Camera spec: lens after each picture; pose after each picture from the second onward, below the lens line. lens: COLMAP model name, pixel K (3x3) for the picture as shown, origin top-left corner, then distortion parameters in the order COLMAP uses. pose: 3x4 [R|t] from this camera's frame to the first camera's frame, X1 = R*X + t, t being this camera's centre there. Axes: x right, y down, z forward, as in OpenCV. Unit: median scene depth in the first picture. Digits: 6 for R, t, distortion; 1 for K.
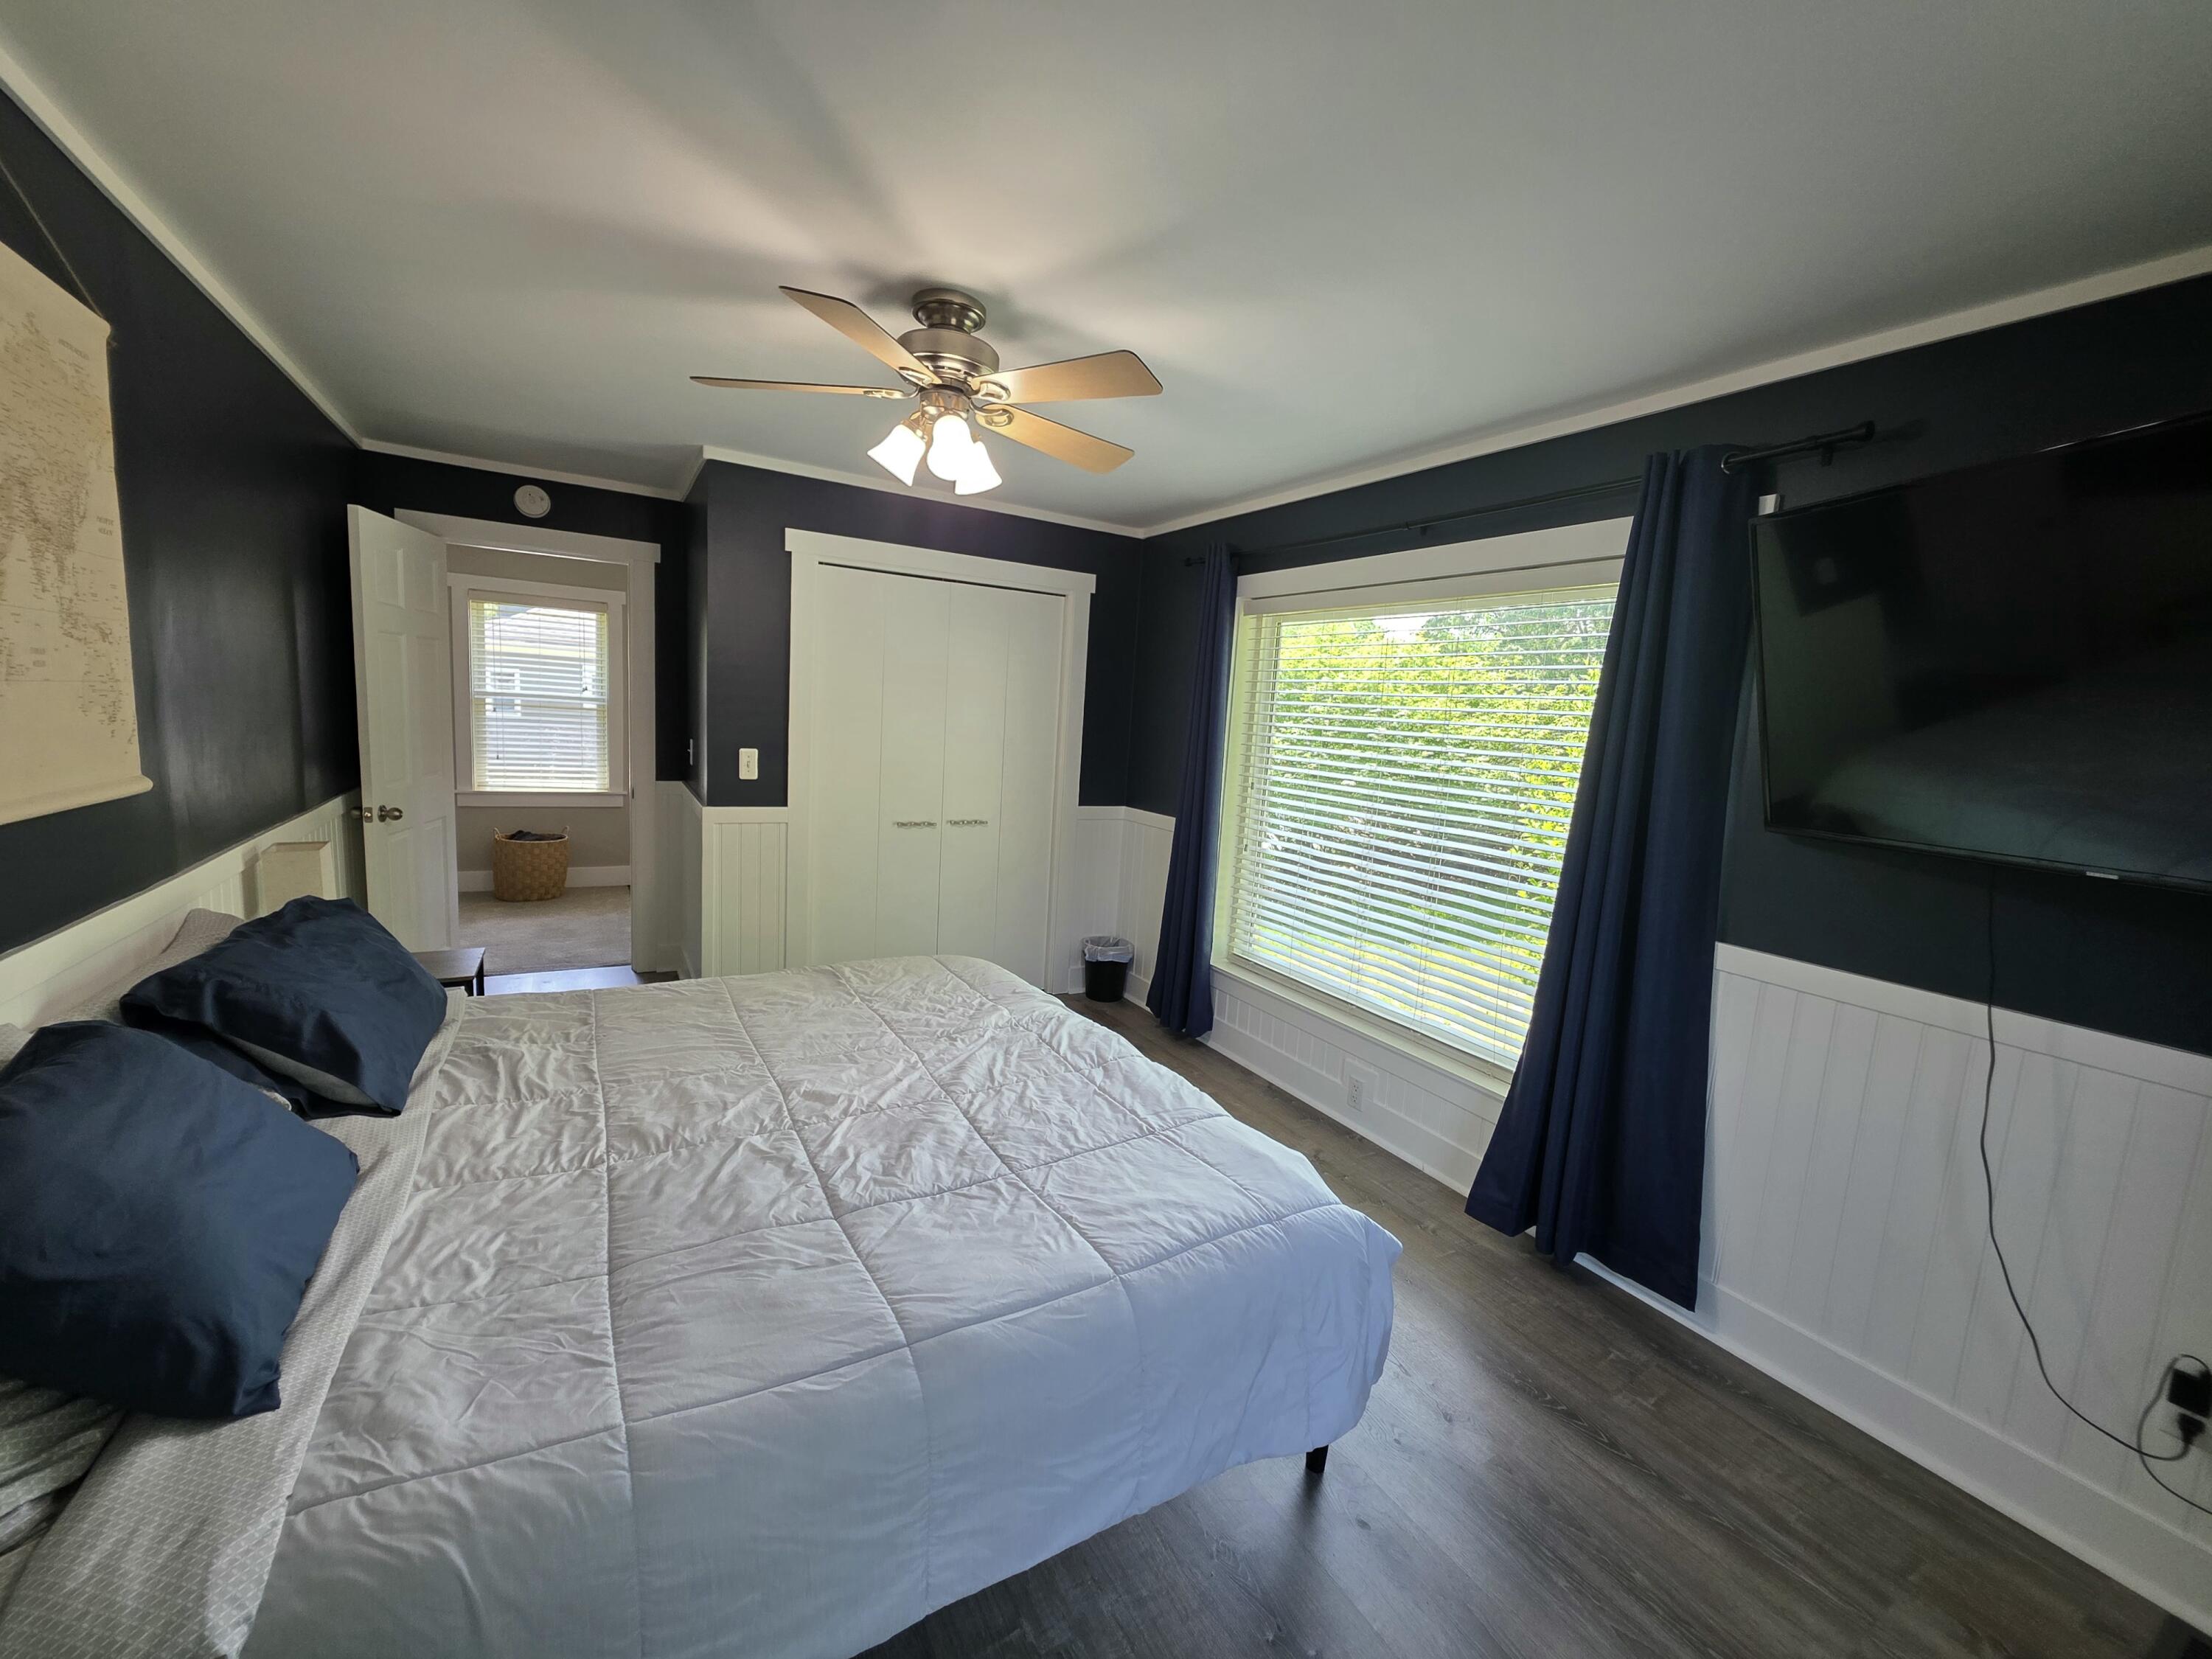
lens RADIAL K [[885.5, 0, 1108.5], [0, 885.5, 831.0], [0, 0, 1]] dist [0.001092, 0.001622]
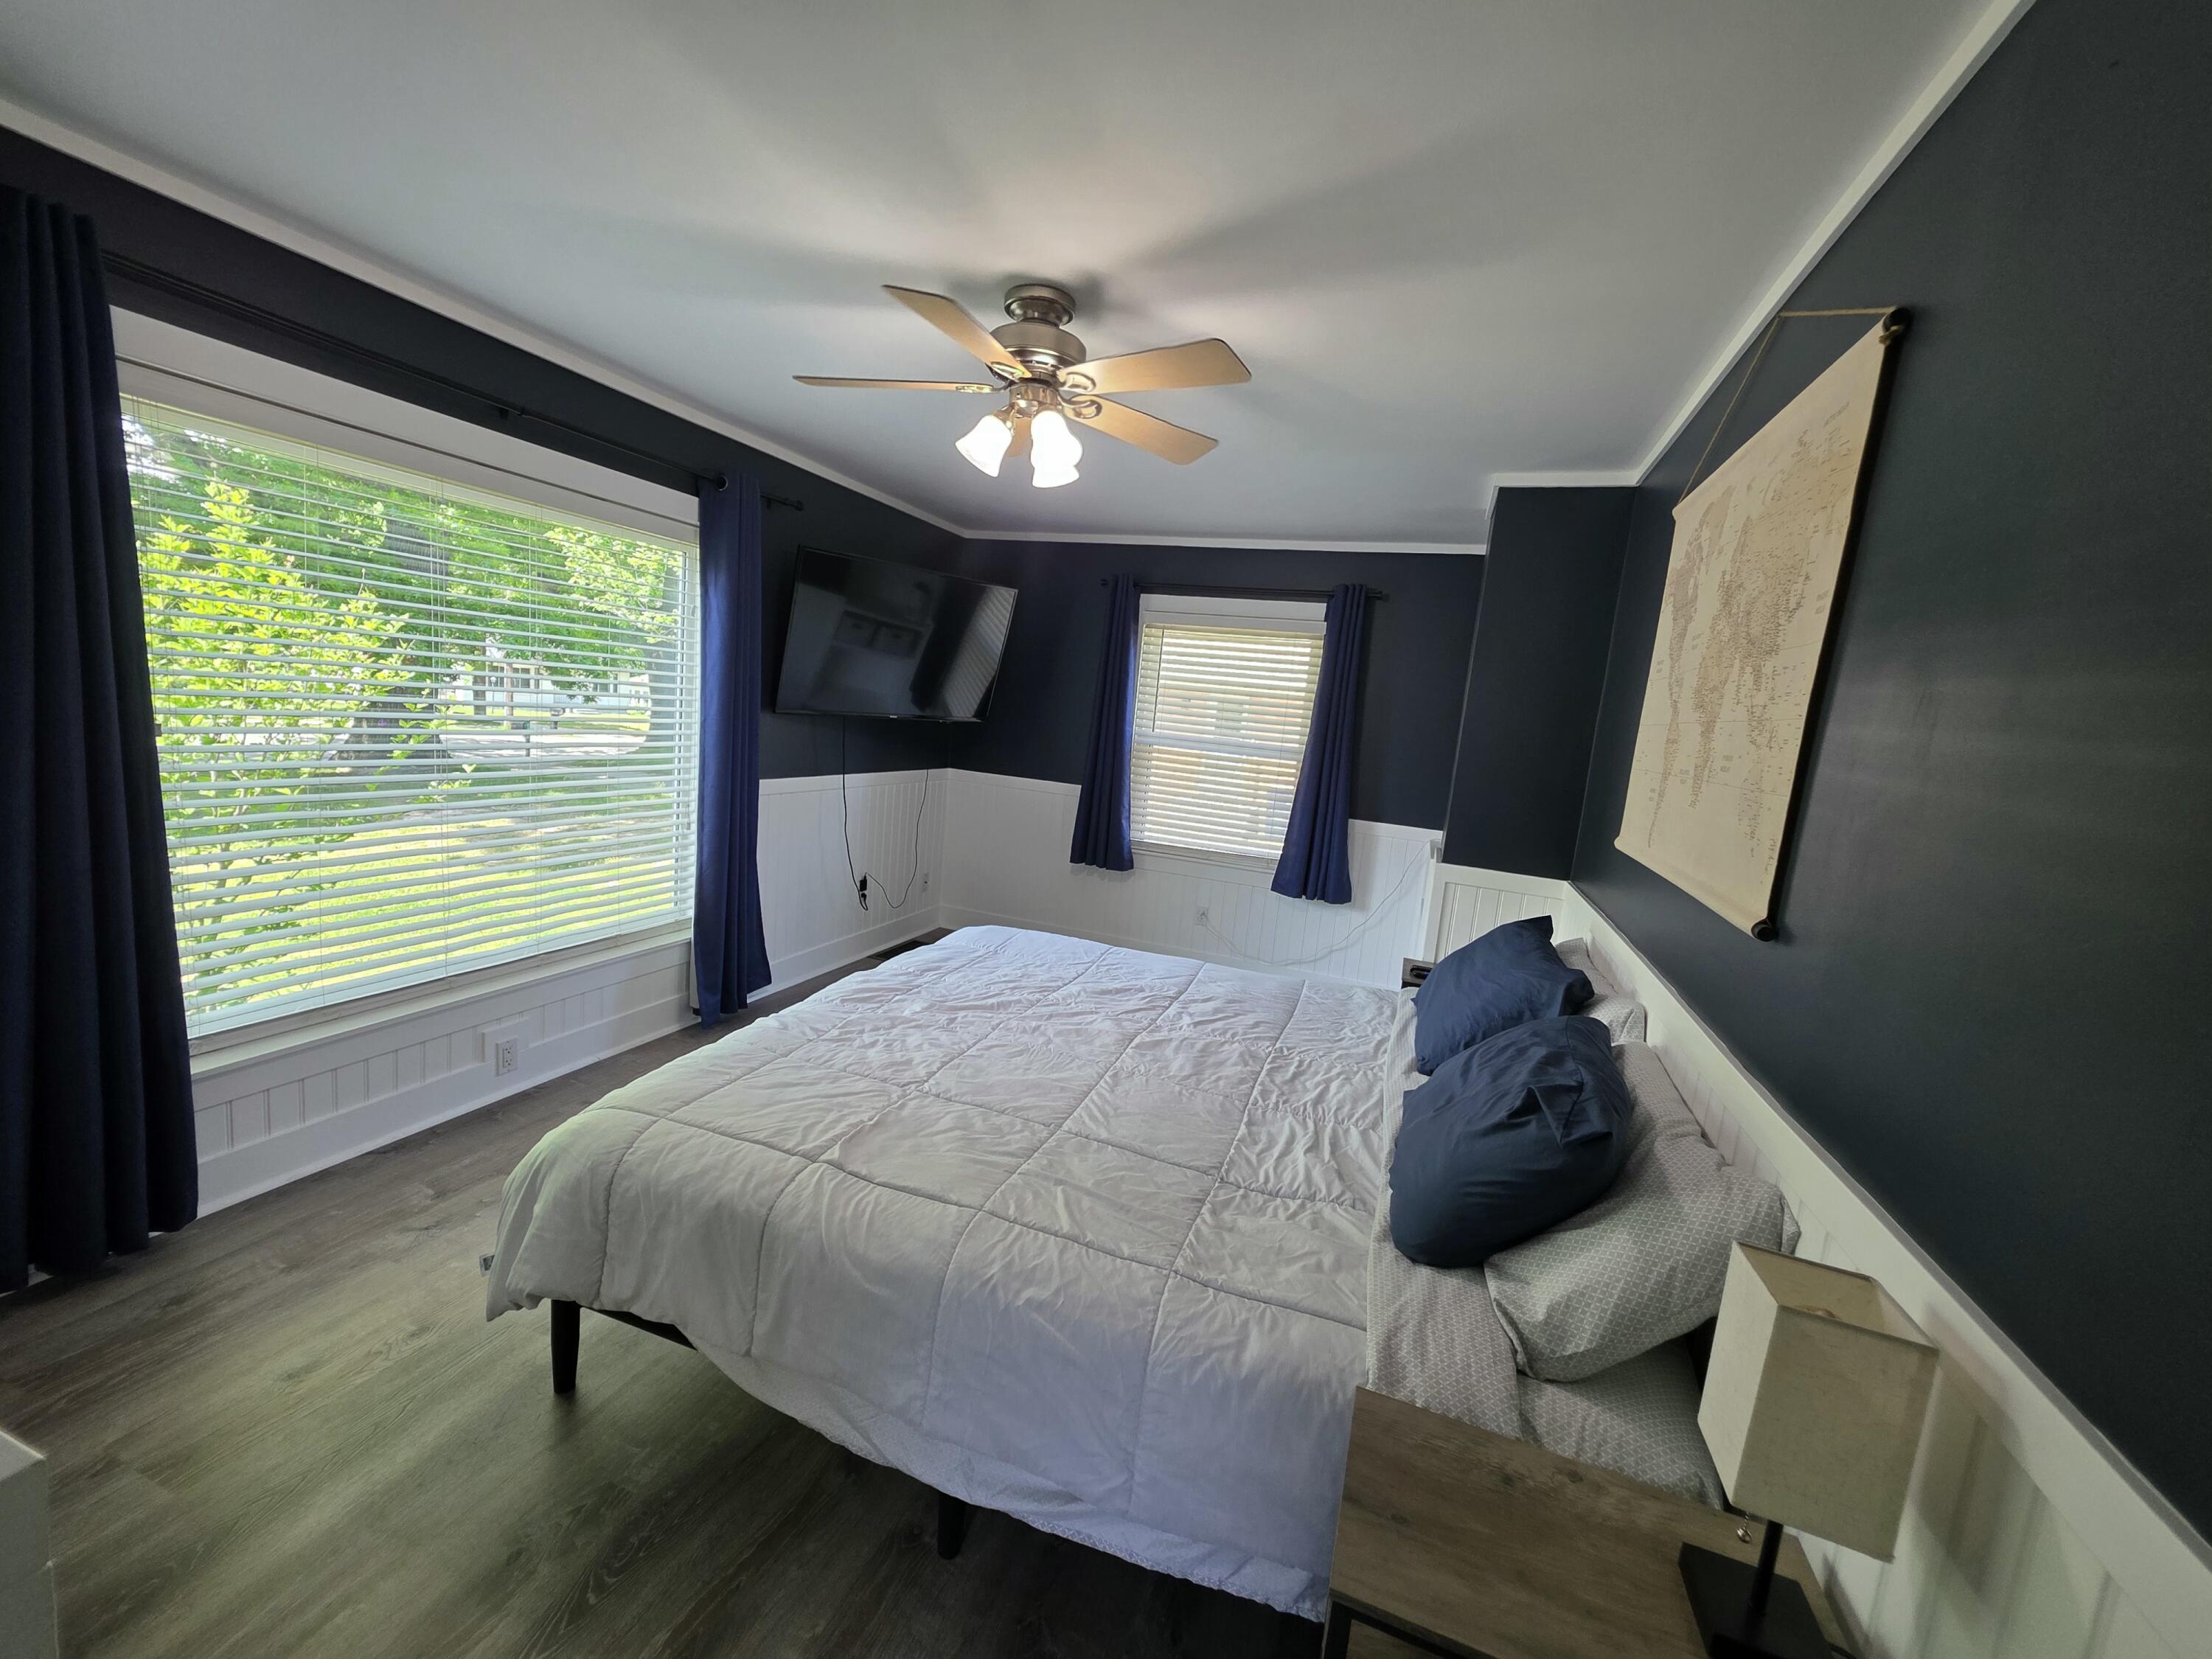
lens RADIAL K [[885.5, 0, 1110.7], [0, 885.5, 833.2], [0, 0, 1]] dist [0.001092, 0.001622]
pose [[-0.628957, -0.228609, 0.743069, -1.187052], [-0.028343, 0.961896, 0.271942, -0.297637], [-0.776923, 0.149979, -0.611471, 1.737345]]
